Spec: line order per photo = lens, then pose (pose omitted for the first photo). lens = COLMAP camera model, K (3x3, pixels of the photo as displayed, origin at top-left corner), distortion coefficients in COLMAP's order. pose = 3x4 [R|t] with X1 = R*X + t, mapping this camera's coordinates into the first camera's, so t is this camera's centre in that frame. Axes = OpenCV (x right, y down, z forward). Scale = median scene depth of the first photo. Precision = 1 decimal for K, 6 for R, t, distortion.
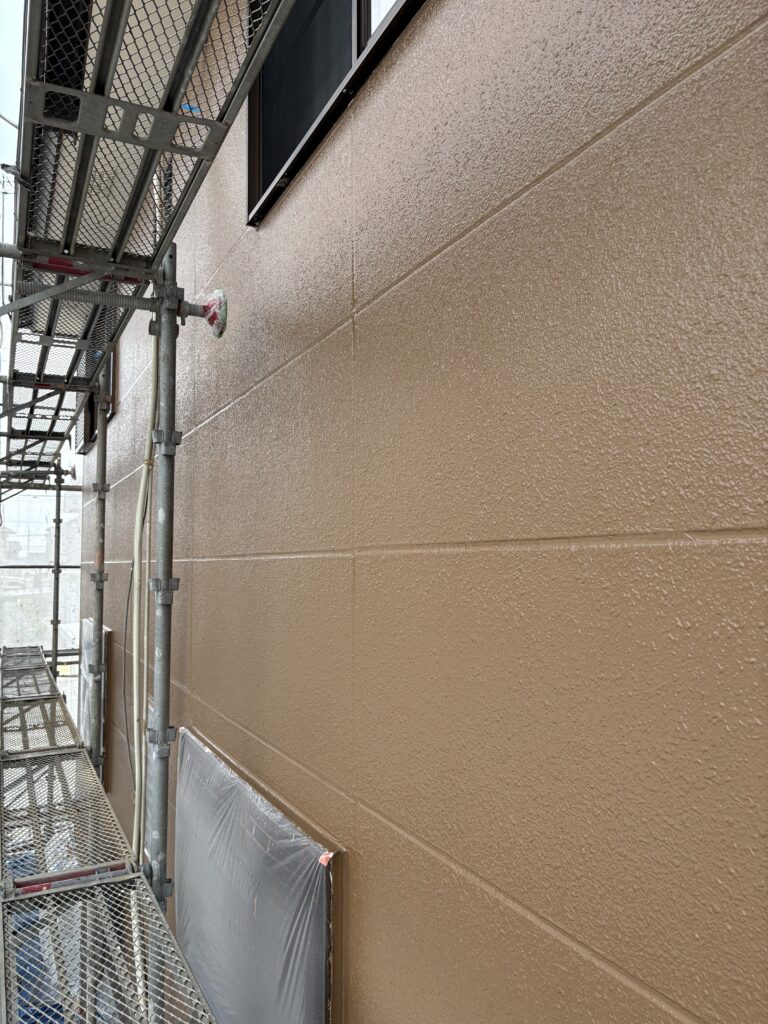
lens RADIAL K [[776.4, 0, 381.0], [0, 776.4, 509.9], [0, 0, 1]] dist [0.002713, -0.007383]
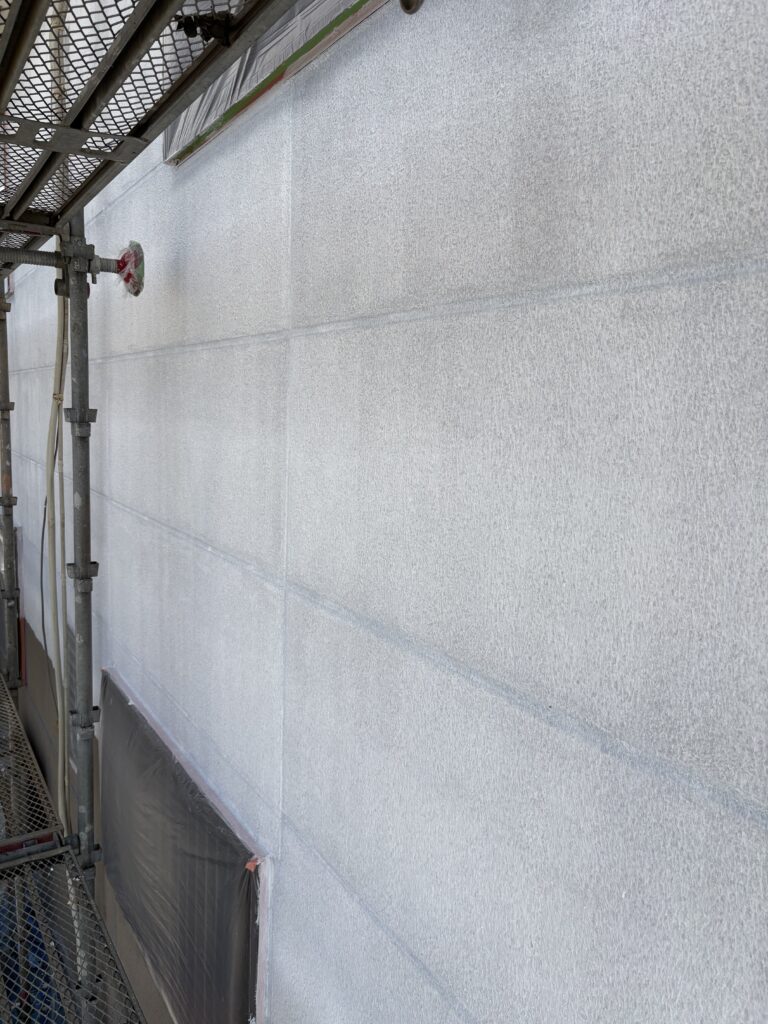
lens RADIAL K [[776.4, 0, 386.3], [0, 776.4, 510.8], [0, 0, 1]] dist [0.002713, -0.007383]
pose [[0.993561, 0.021824, 0.111177, -0.014691], [-0.043956, 0.978664, 0.200712, -0.186493], [-0.104425, -0.204307, 0.973321, 0.042377]]
